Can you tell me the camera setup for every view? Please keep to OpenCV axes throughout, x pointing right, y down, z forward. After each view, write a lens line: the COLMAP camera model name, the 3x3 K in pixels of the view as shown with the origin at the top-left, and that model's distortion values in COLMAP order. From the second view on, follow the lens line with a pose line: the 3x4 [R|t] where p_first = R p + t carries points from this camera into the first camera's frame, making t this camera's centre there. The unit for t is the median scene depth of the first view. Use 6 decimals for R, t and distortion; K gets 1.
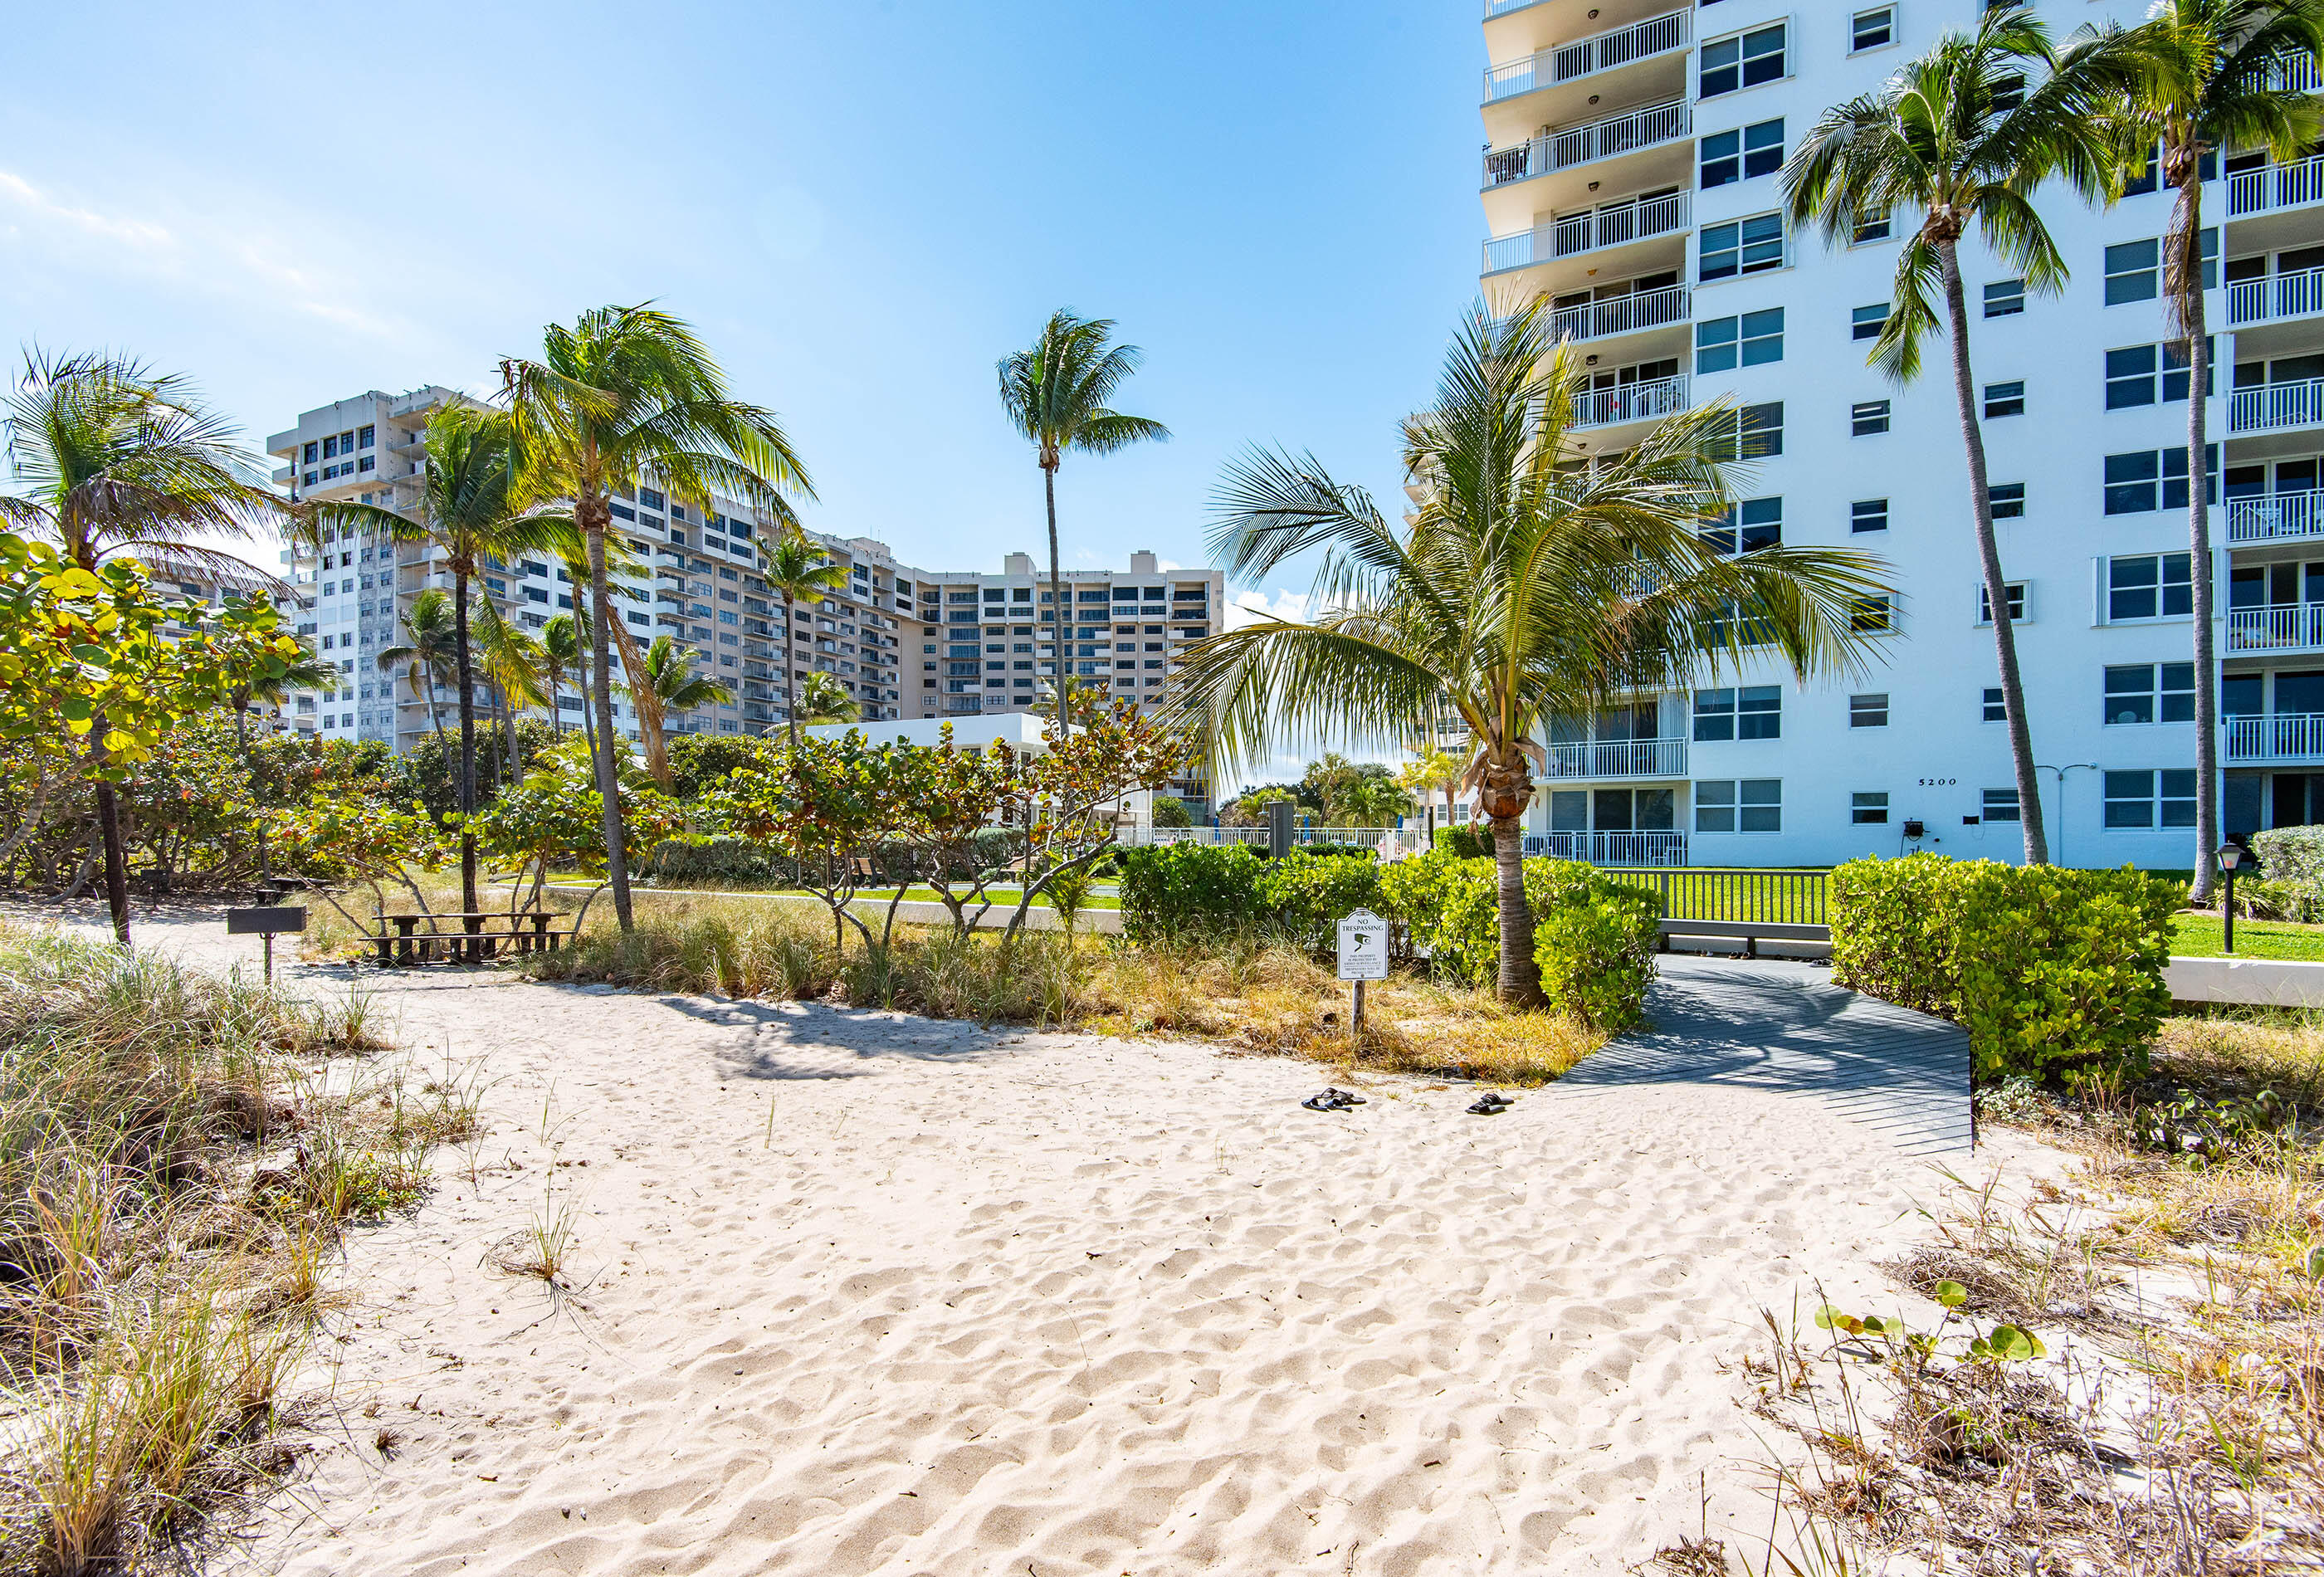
lens RADIAL K [[1076.7, 0, 1162.0], [0, 1076.7, 788.5], [0, 0, 1]] dist [0.001663, -0.000212]
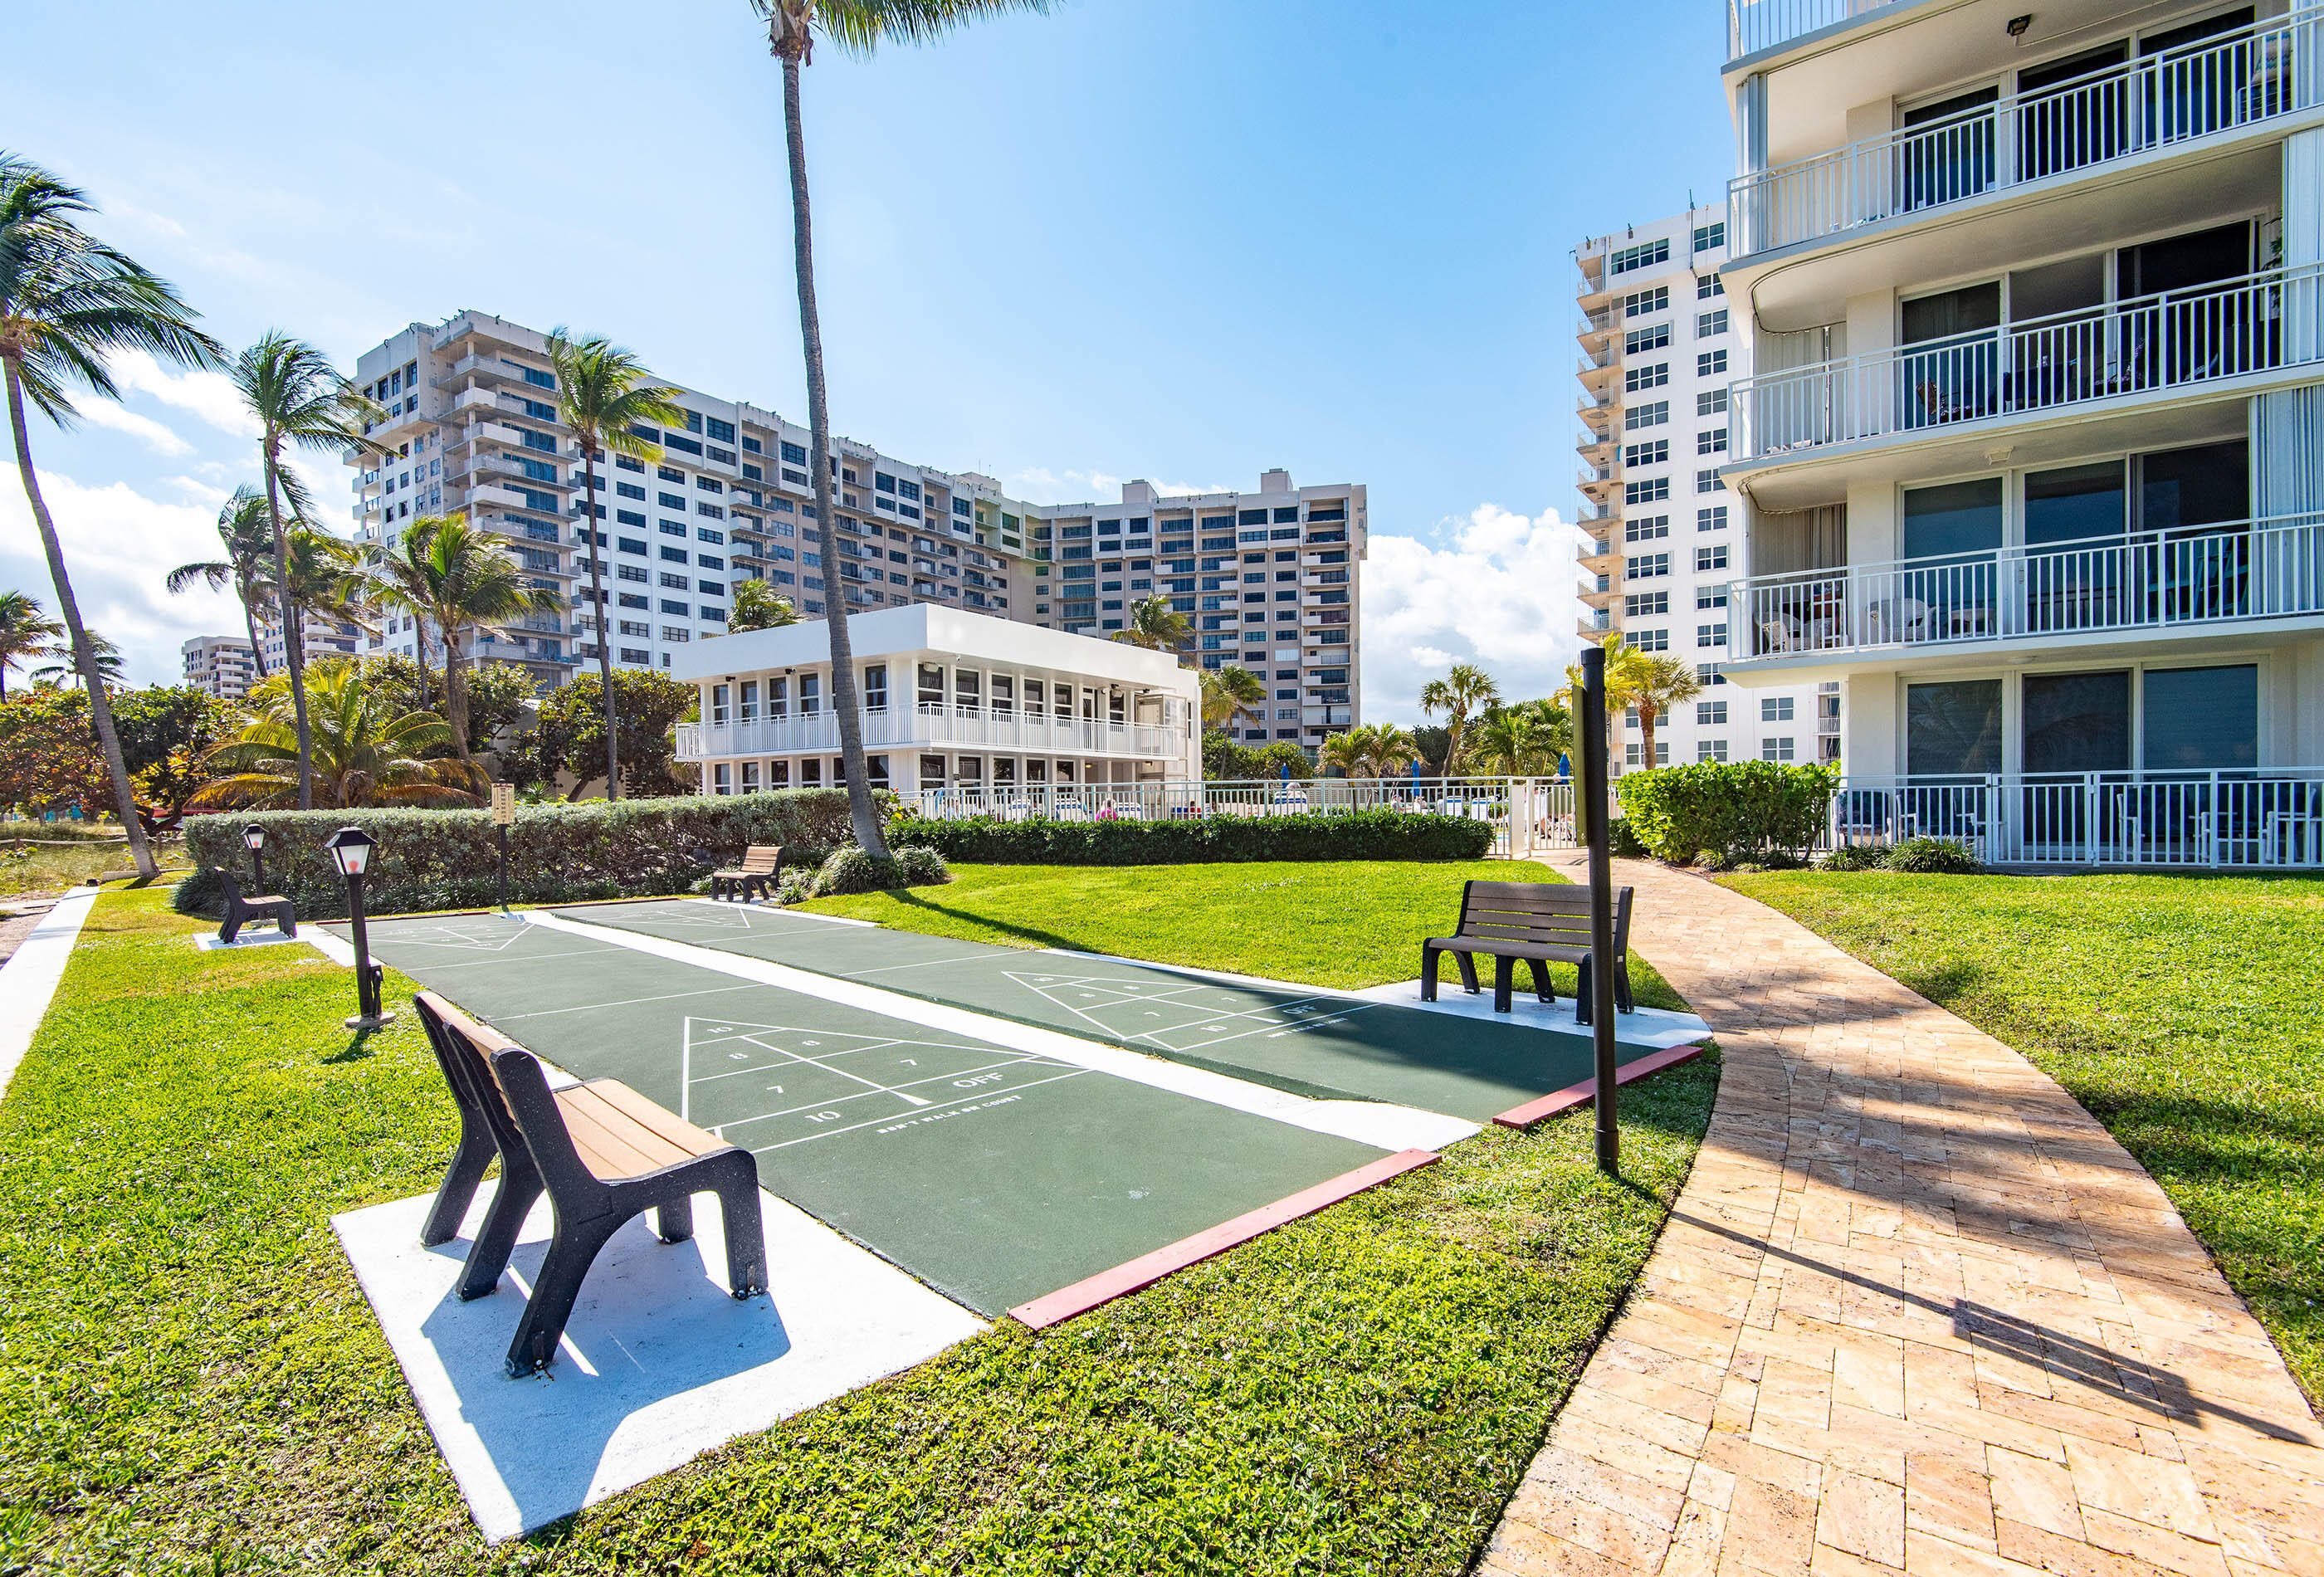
lens RADIAL K [[1076.7, 0, 1162.0], [0, 1076.7, 788.5], [0, 0, 1]] dist [0.001663, -0.000212]
pose [[0.987696, -0.013966, -0.155763, 0.026882], [0.020589, 0.998948, 0.040988, 0.004182], [0.155027, -0.043690, 0.986944, 0.105285]]
